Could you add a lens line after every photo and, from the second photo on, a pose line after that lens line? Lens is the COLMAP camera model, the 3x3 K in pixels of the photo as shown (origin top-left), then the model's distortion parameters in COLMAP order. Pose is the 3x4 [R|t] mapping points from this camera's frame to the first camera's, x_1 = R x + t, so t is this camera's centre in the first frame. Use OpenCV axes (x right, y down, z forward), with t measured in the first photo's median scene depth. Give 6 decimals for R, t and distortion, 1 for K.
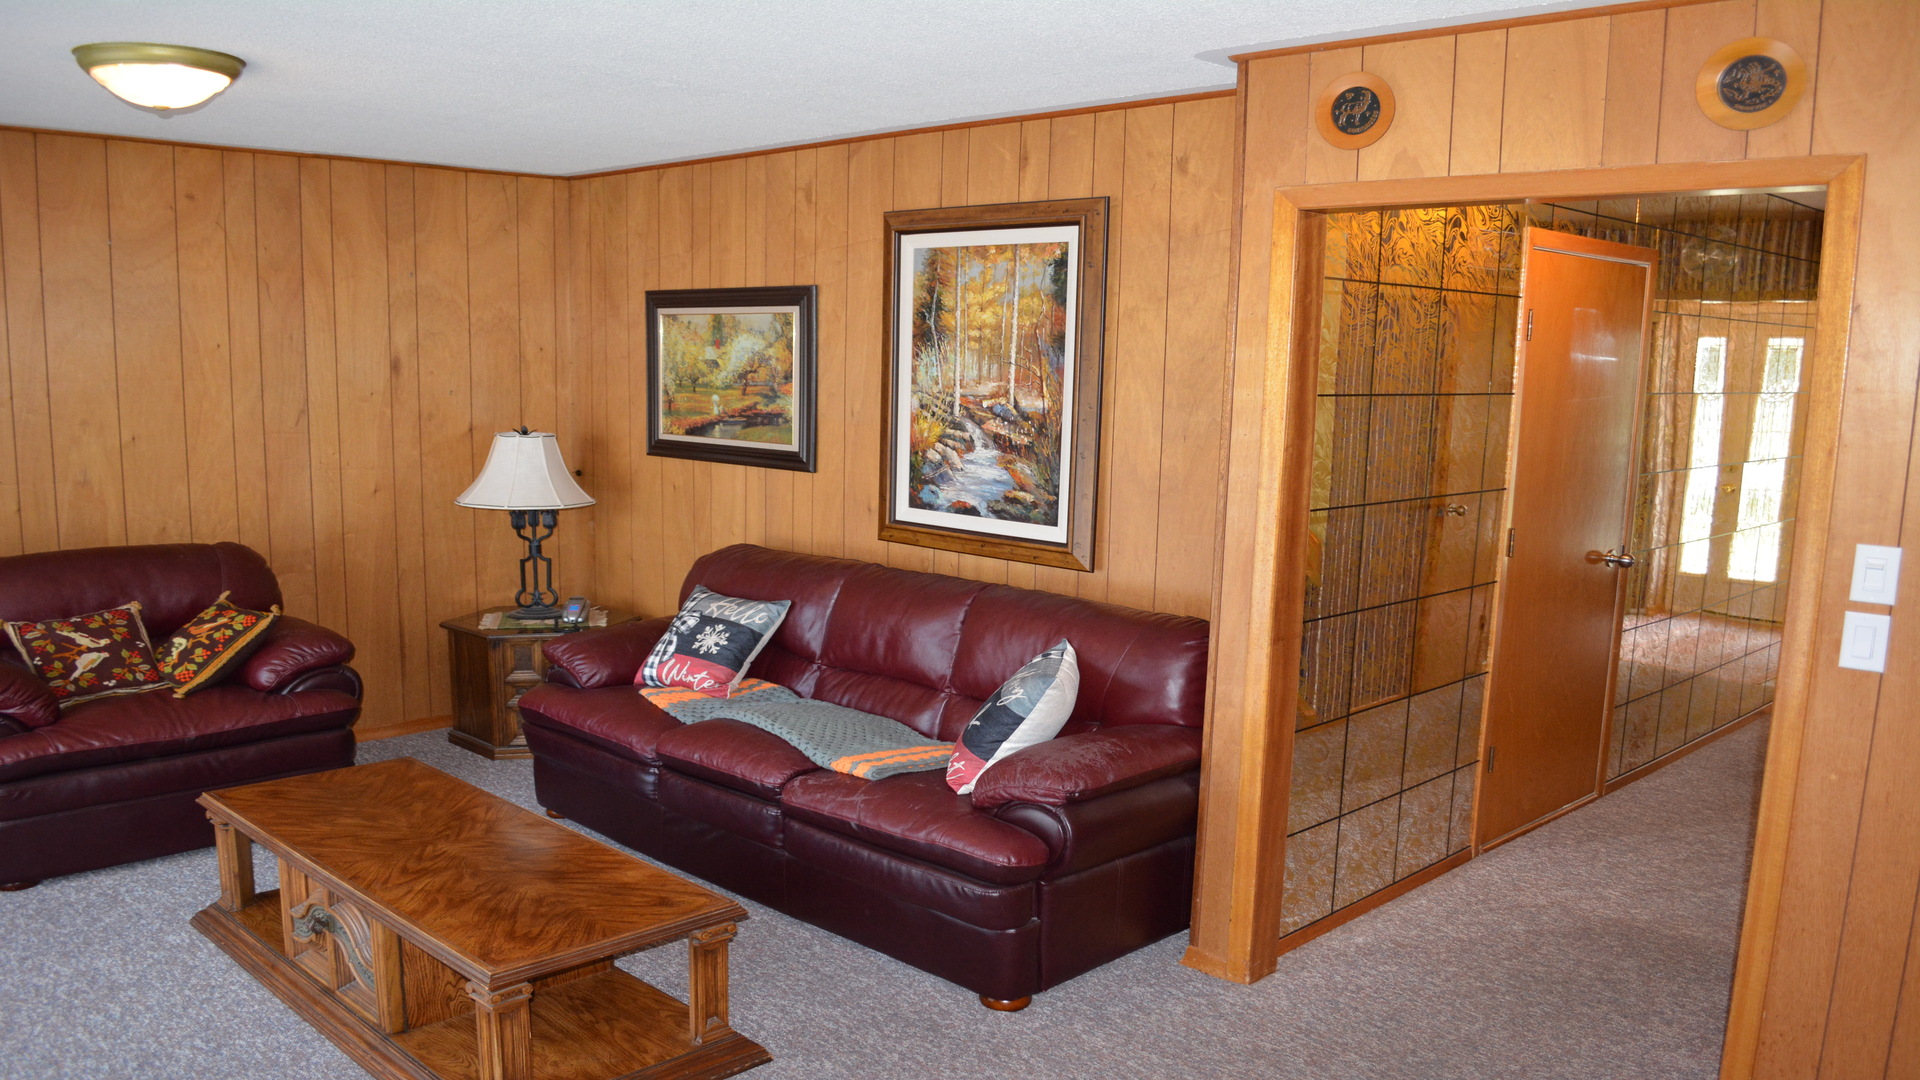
lens RADIAL K [[1519.2, 0, 948.7], [0, 1519.2, 548.9], [0, 0, 1]] dist [-0.091555, 0.021190]
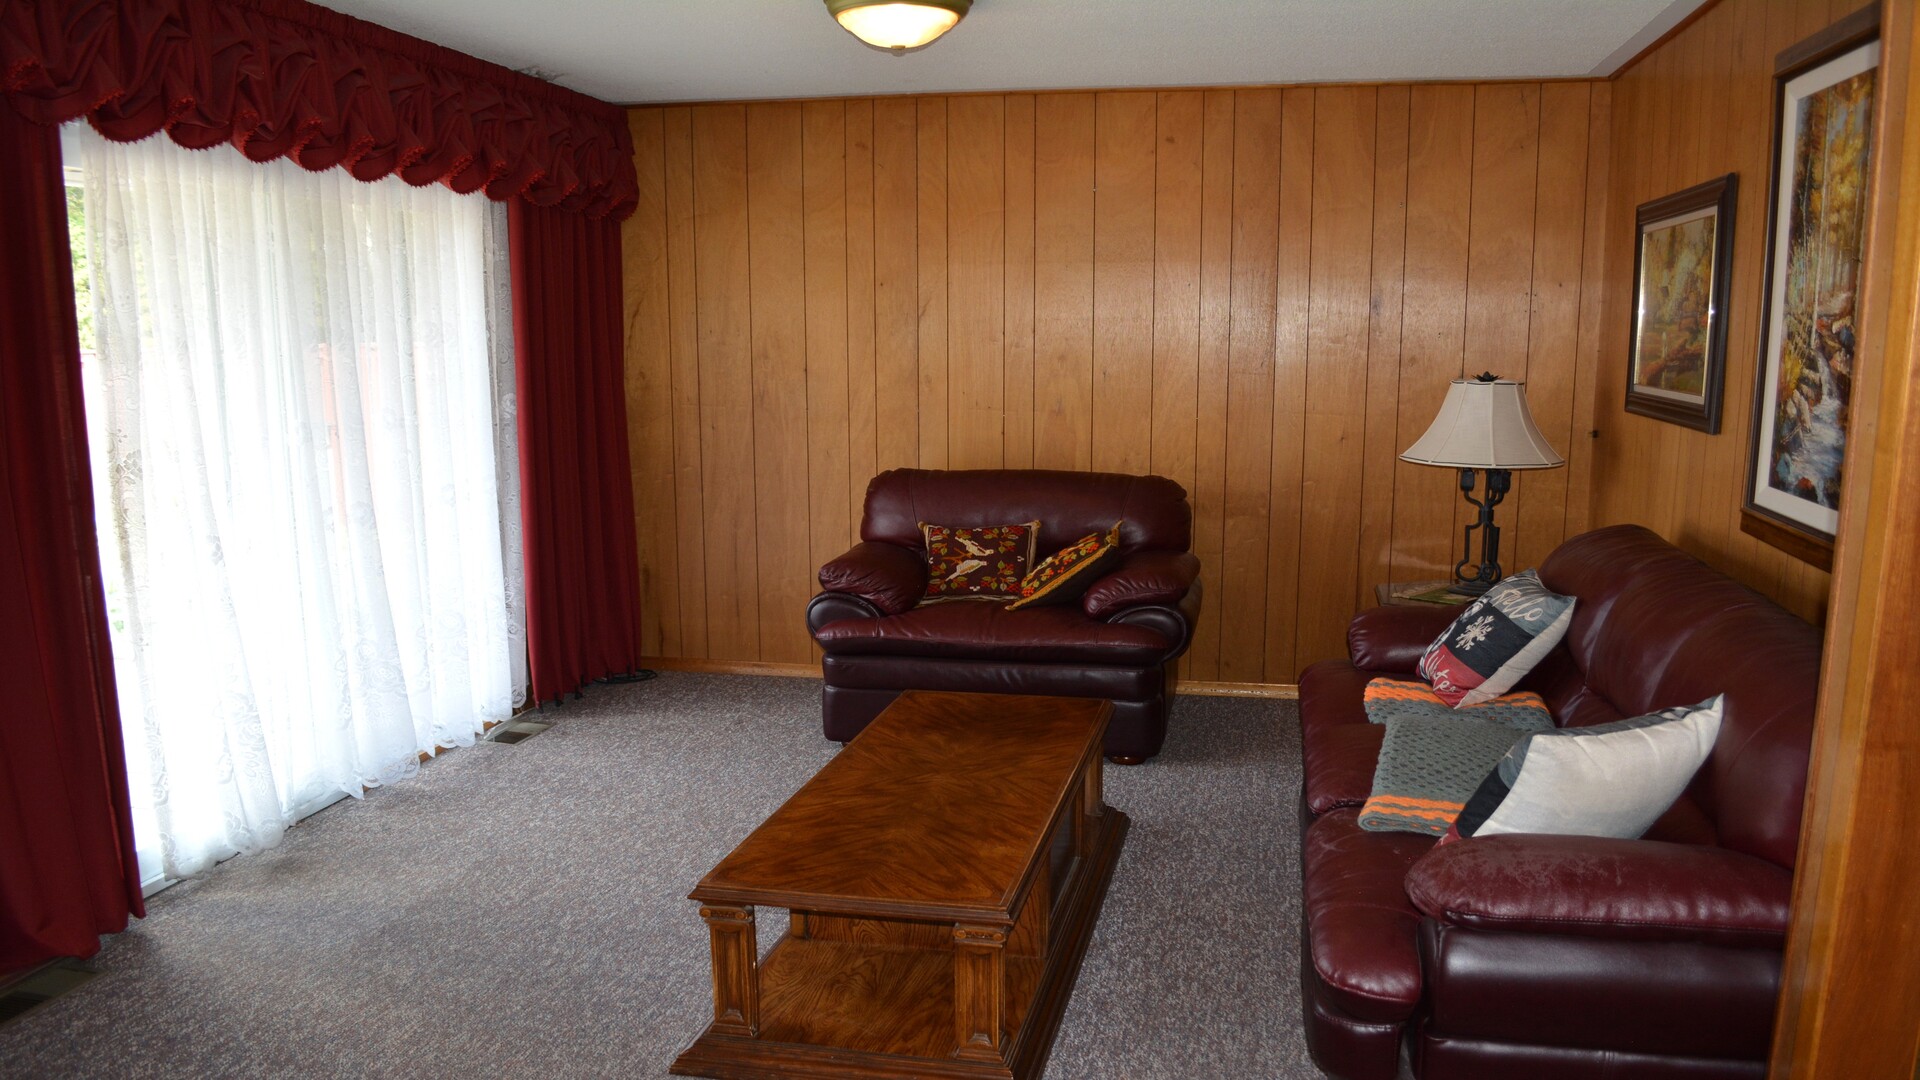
lens RADIAL K [[1492.8, 0, 959.7], [0, 1492.8, 600.4], [0, 0, 1]] dist [-0.114773, 0.009197]
pose [[0.537364, 0.129185, -0.833398, 0.328520], [-0.091994, 0.991280, 0.094341, -0.004068], [0.838318, 0.025972, 0.544562, 0.353513]]
